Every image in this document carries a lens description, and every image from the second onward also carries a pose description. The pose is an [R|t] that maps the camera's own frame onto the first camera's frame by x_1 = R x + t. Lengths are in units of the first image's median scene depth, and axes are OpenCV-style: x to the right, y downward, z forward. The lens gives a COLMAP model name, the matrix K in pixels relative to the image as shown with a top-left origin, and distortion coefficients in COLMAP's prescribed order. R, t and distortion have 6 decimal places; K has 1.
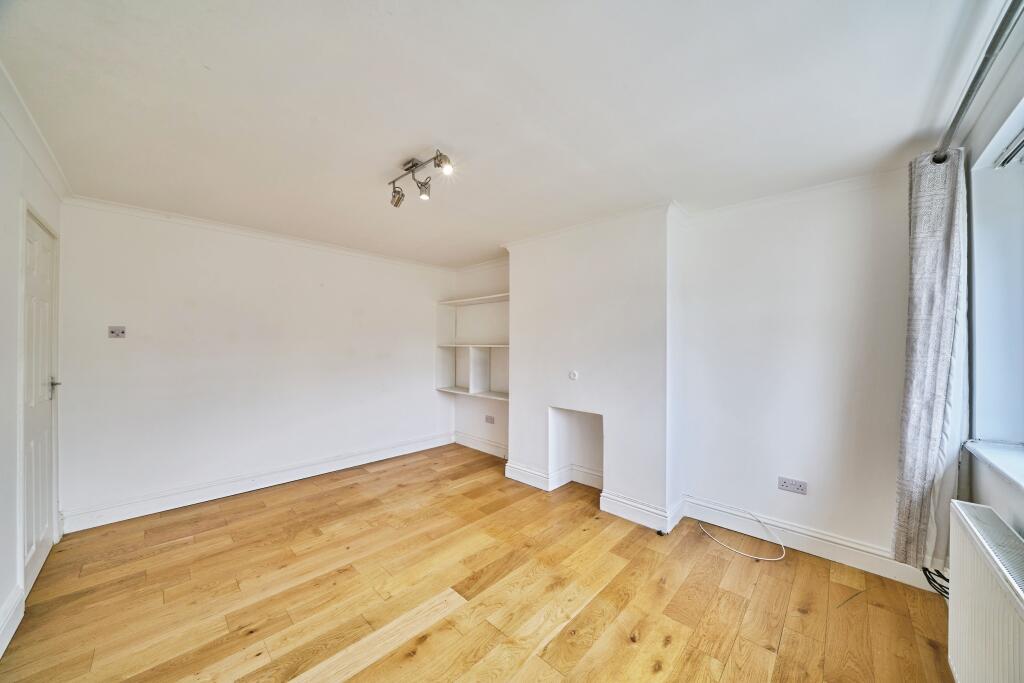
lens RADIAL K [[351.8, 0, 514.0], [0, 351.8, 338.0], [0, 0, 1]] dist [-0.012586, 0.000001]
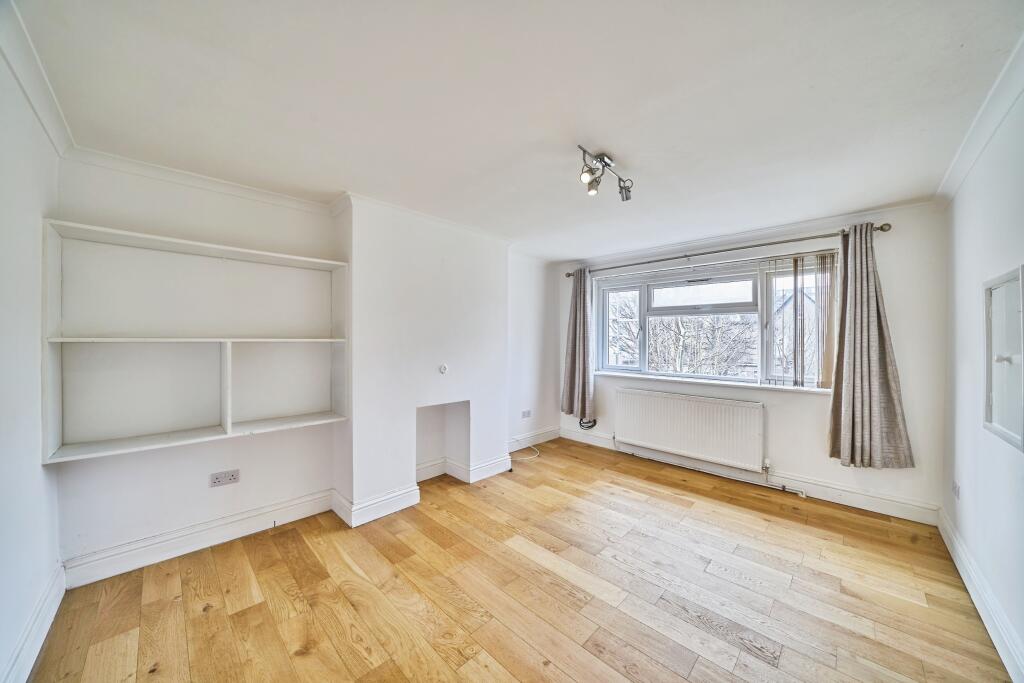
lens RADIAL K [[351.8, 0, 514.0], [0, 351.8, 338.0], [0, 0, 1]] dist [-0.012586, 0.000001]
pose [[0.020459, -0.000726, 0.999790, -0.821108], [-0.025965, 0.999662, 0.001257, 0.013696], [-0.999453, -0.025986, 0.020433, 0.789277]]
